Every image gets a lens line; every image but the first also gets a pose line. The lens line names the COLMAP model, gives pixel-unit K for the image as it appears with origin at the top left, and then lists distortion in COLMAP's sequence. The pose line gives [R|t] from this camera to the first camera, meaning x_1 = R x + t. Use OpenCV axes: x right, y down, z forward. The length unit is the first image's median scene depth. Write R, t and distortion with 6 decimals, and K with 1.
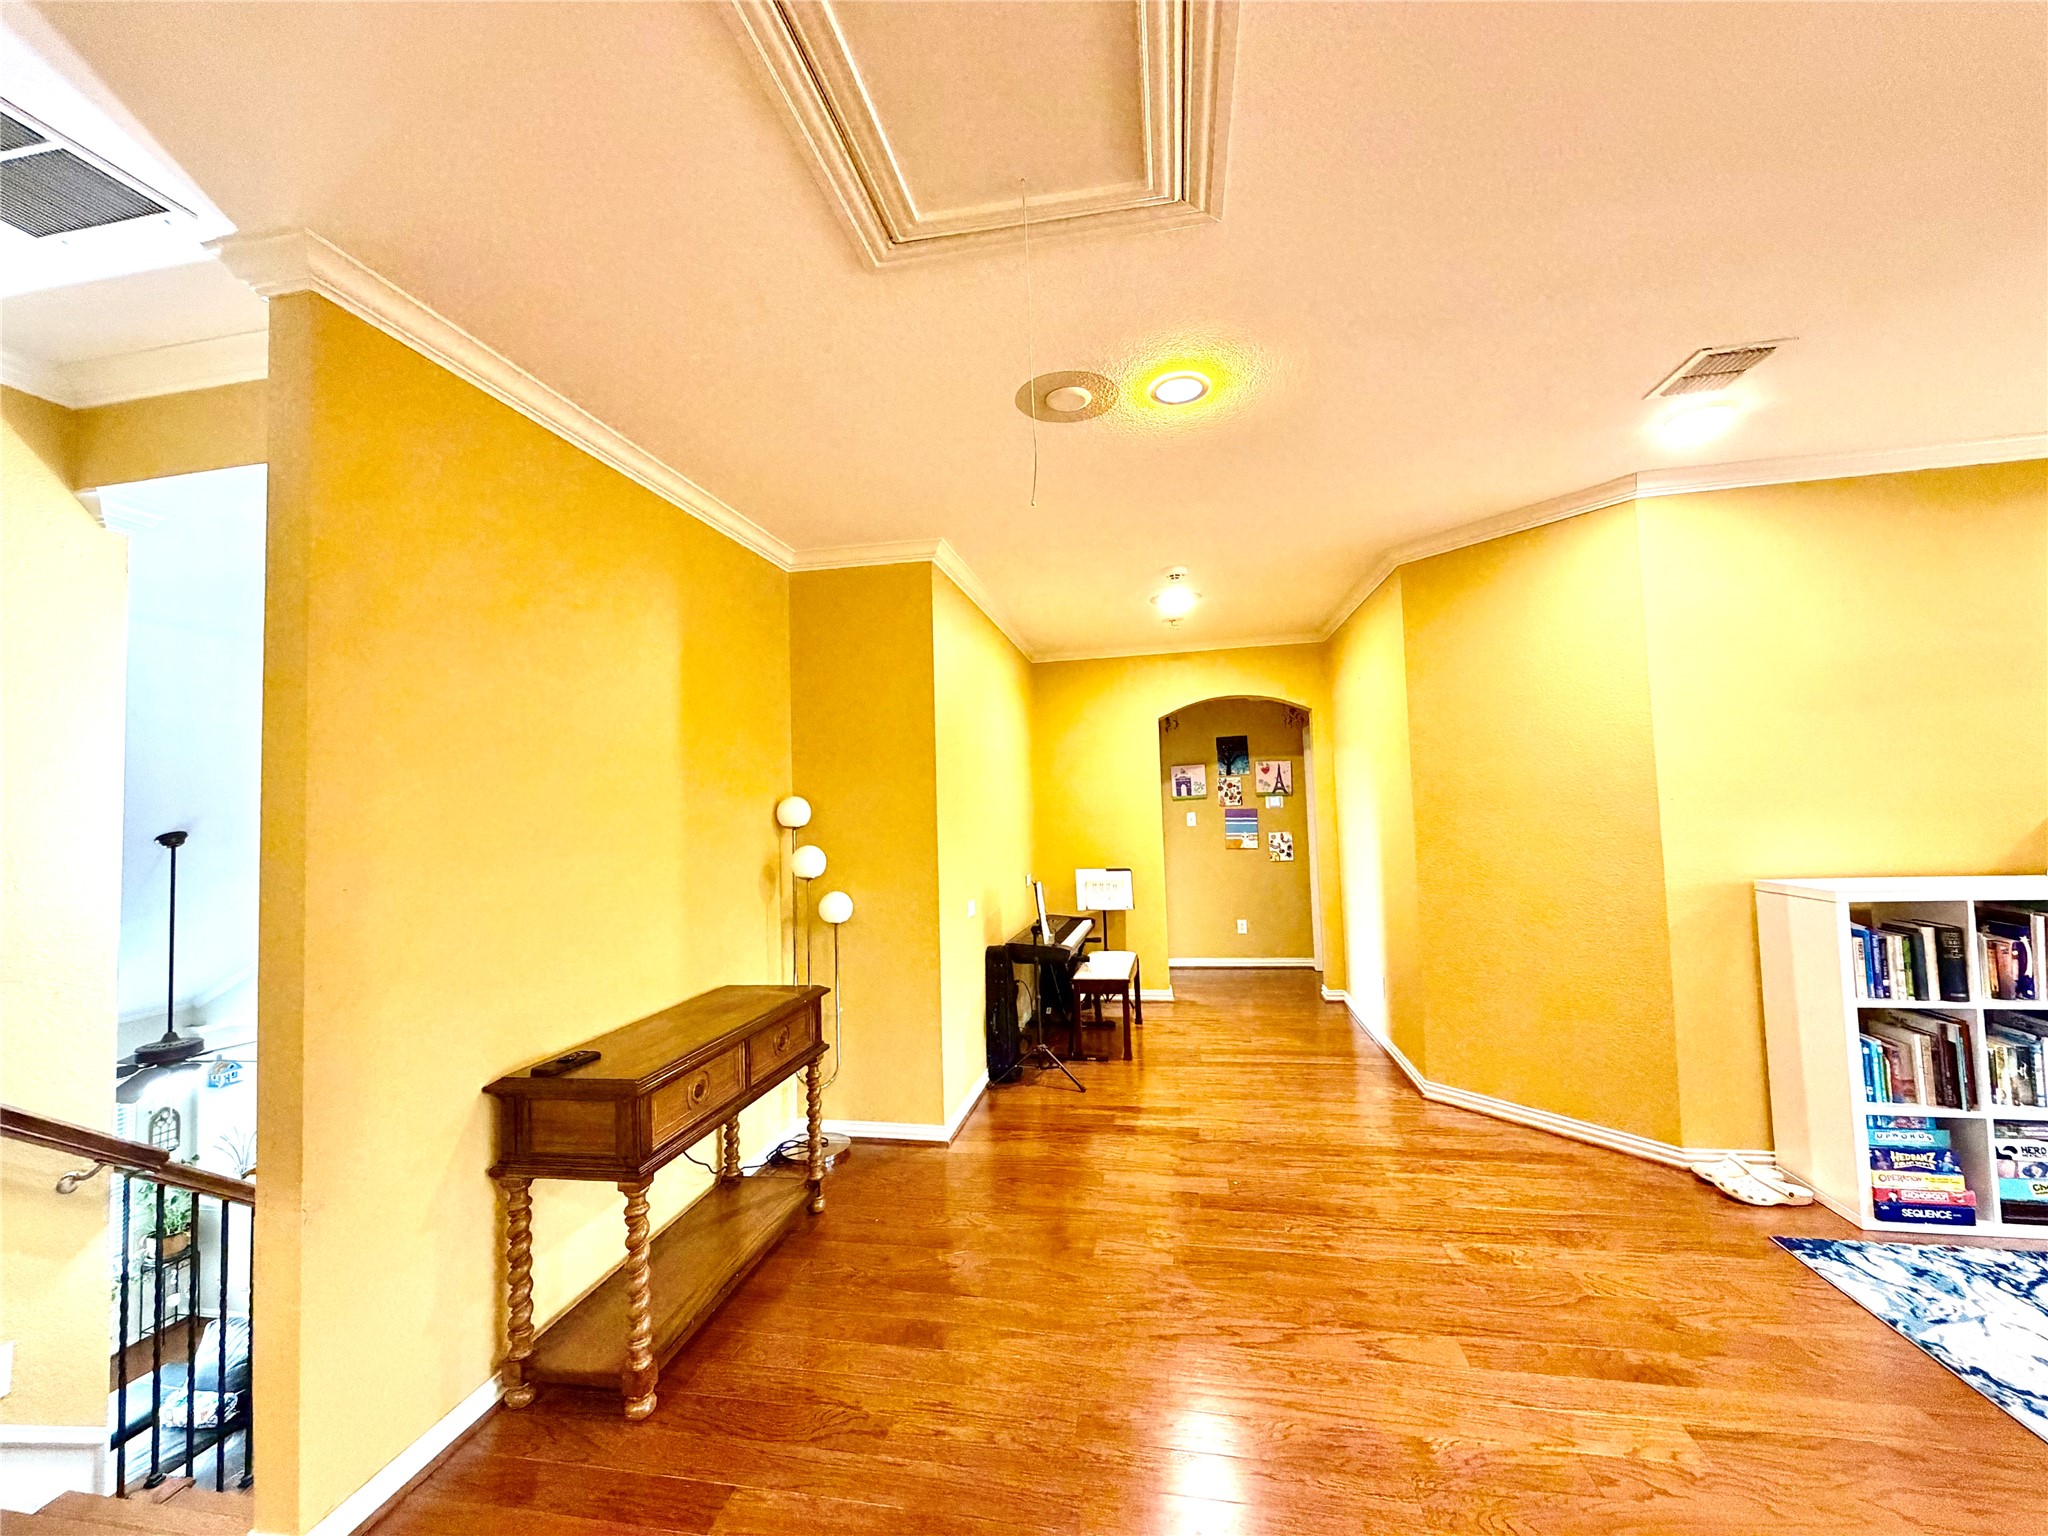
lens RADIAL K [[817.5, 0, 1017.7], [0, 817.5, 768.1], [0, 0, 1]] dist [0.000839, 0.000460]
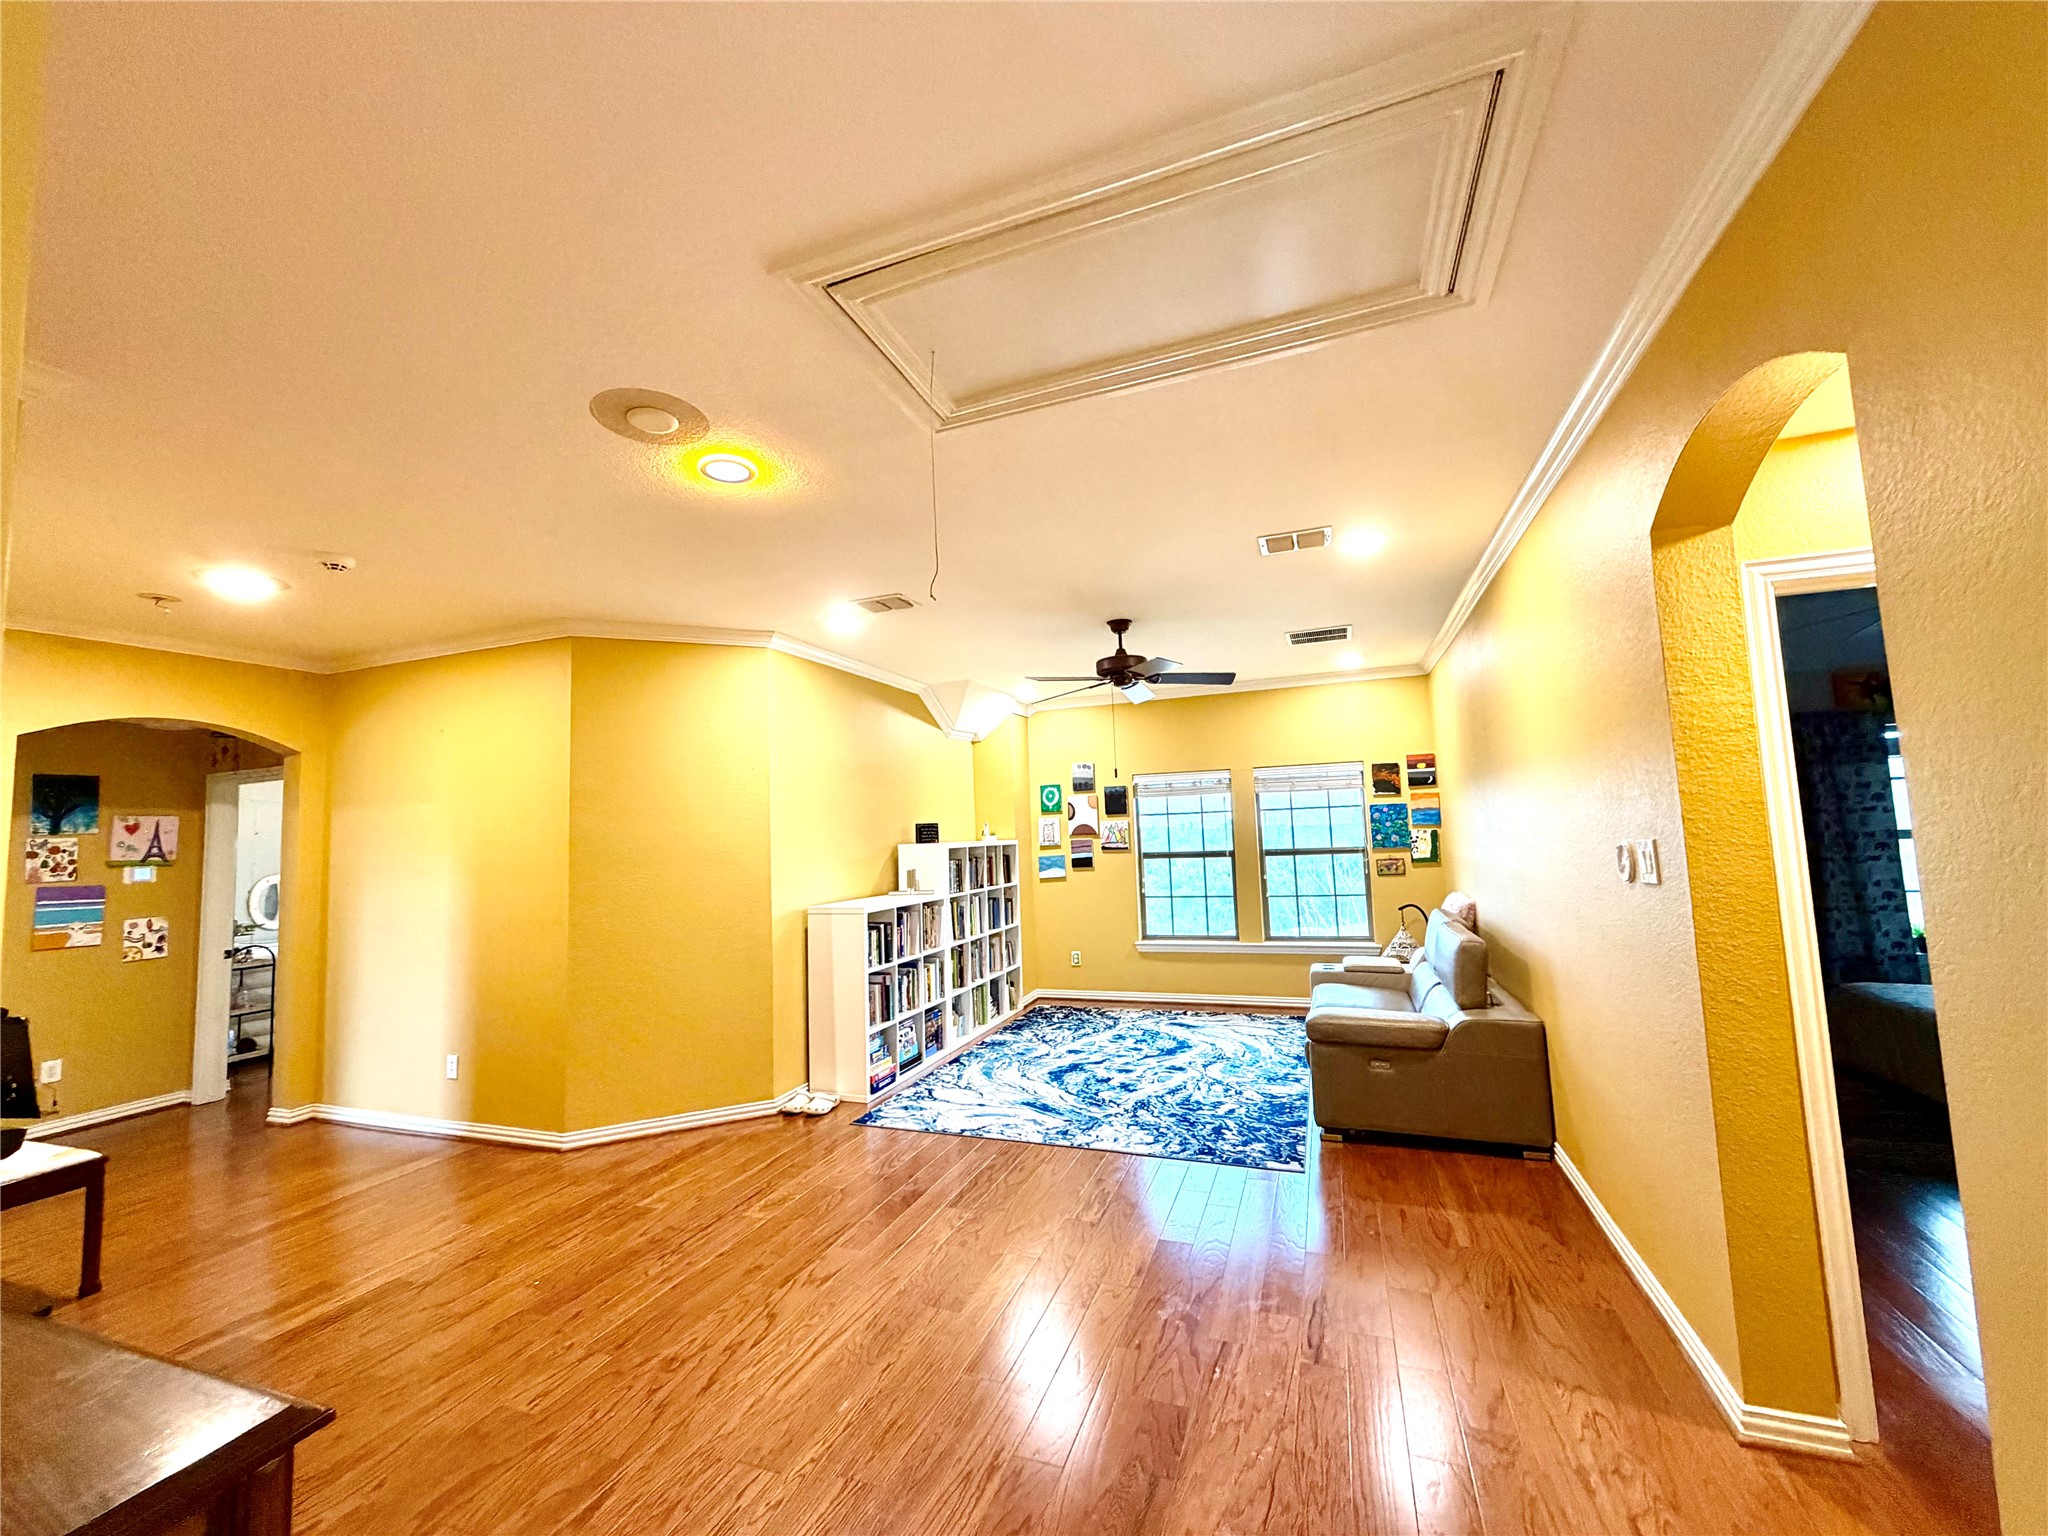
lens RADIAL K [[817.5, 0, 1017.7], [0, 817.5, 768.1], [0, 0, 1]] dist [0.000839, 0.000460]
pose [[0.171806, 0.112148, 0.978726, -0.637950], [-0.016530, 0.993687, -0.110960, 0.040498], [-0.984992, 0.002886, 0.172575, 0.354573]]
